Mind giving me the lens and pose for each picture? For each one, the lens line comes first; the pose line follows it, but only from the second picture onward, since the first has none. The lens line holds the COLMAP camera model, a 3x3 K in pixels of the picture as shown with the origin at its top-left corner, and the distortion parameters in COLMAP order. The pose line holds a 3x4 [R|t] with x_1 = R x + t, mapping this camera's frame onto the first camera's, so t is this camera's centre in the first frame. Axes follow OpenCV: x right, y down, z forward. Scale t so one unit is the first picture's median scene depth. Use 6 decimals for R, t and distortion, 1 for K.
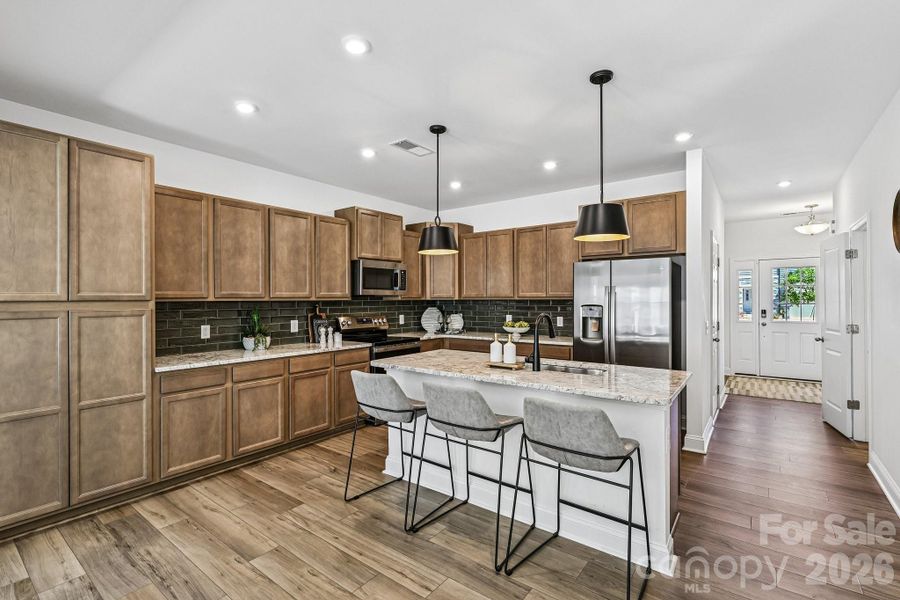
lens RADIAL K [[416.2, 0, 443.4], [0, 416.2, 300.2], [0, 0, 1]] dist [0.004007, 0.000529]
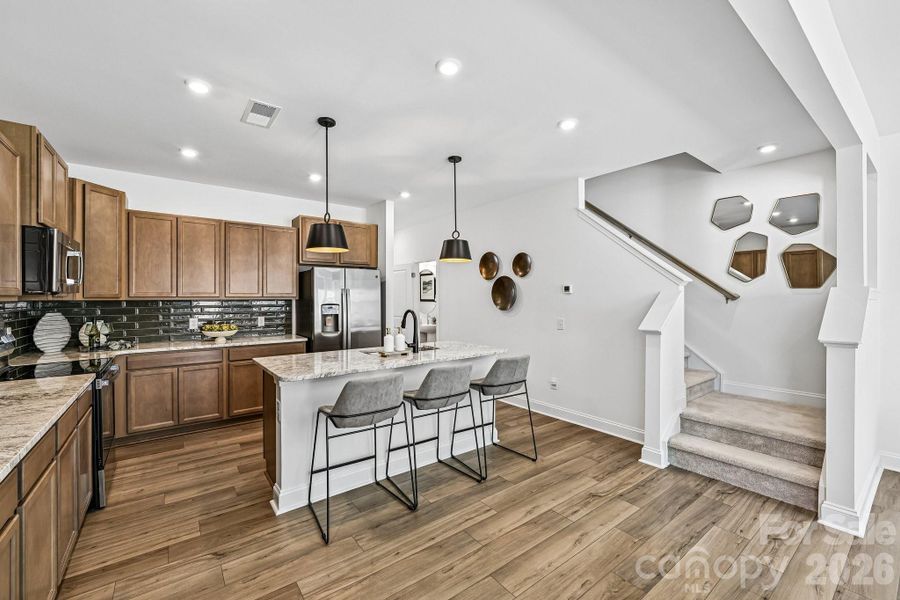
lens RADIAL K [[377.4, 0, 456.3], [0, 377.4, 301.0], [0, 0, 1]] dist [0.012154, -0.000257]
pose [[0.243104, -0.004926, 0.969988, -0.583674], [0.003234, 0.999986, 0.004268, -0.000774], [-0.969995, 0.002099, 0.243116, 0.367828]]
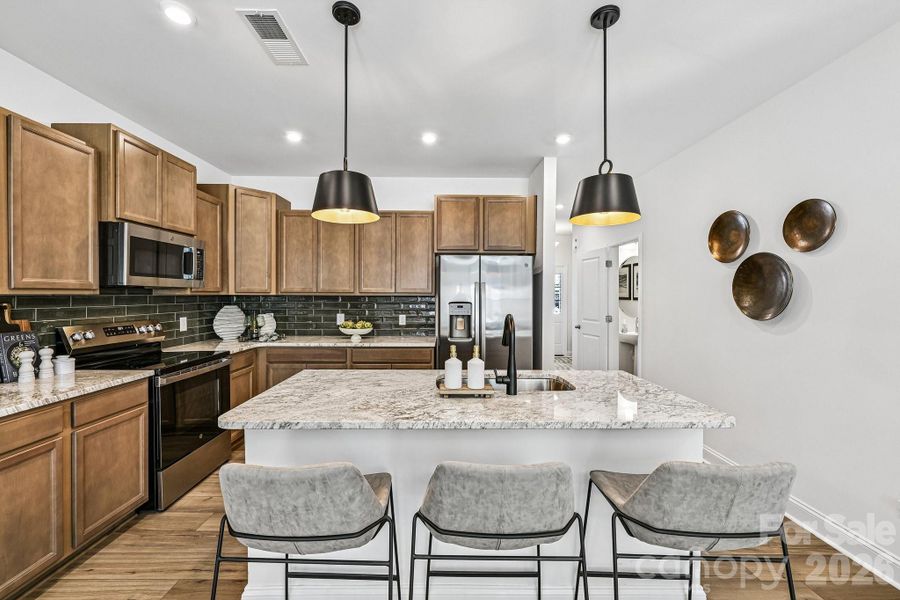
lens RADIAL K [[366.3, 0, 443.2], [0, 366.3, 298.6], [0, 0, 1]] dist [-0.001808, 0.000287]
pose [[0.788798, 0.002060, 0.614649, -0.169225], [-0.006336, 0.999969, 0.004779, 0.000081], [-0.614620, -0.007664, 0.788786, 0.362176]]
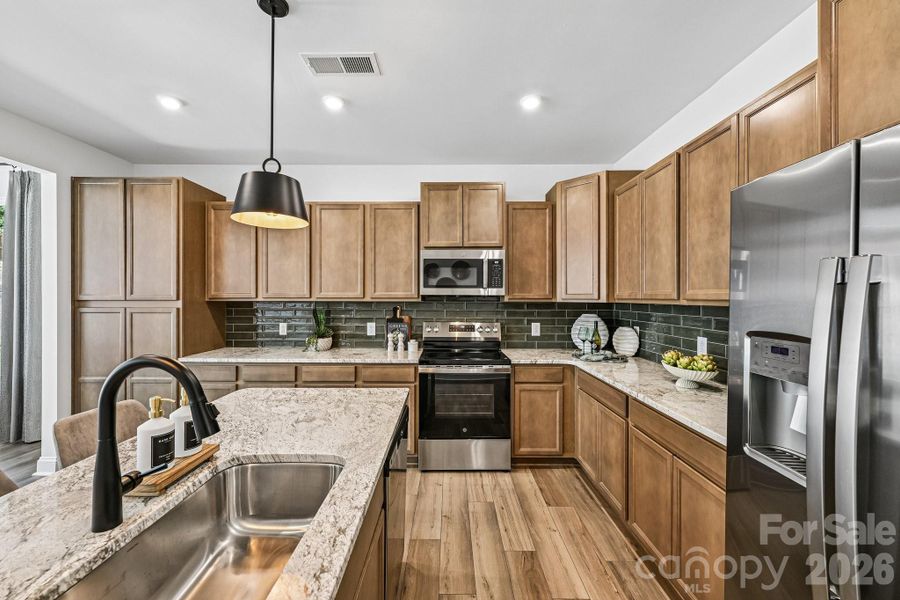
lens RADIAL K [[366.3, 0, 456.1], [0, 366.3, 298.2], [0, 0, 1]] dist [-0.001808, 0.000287]
pose [[0.603116, 0.007493, -0.797618, 0.401251], [-0.007366, 0.999966, 0.003823, -0.010108], [0.797620, 0.003570, 0.603150, 0.663631]]
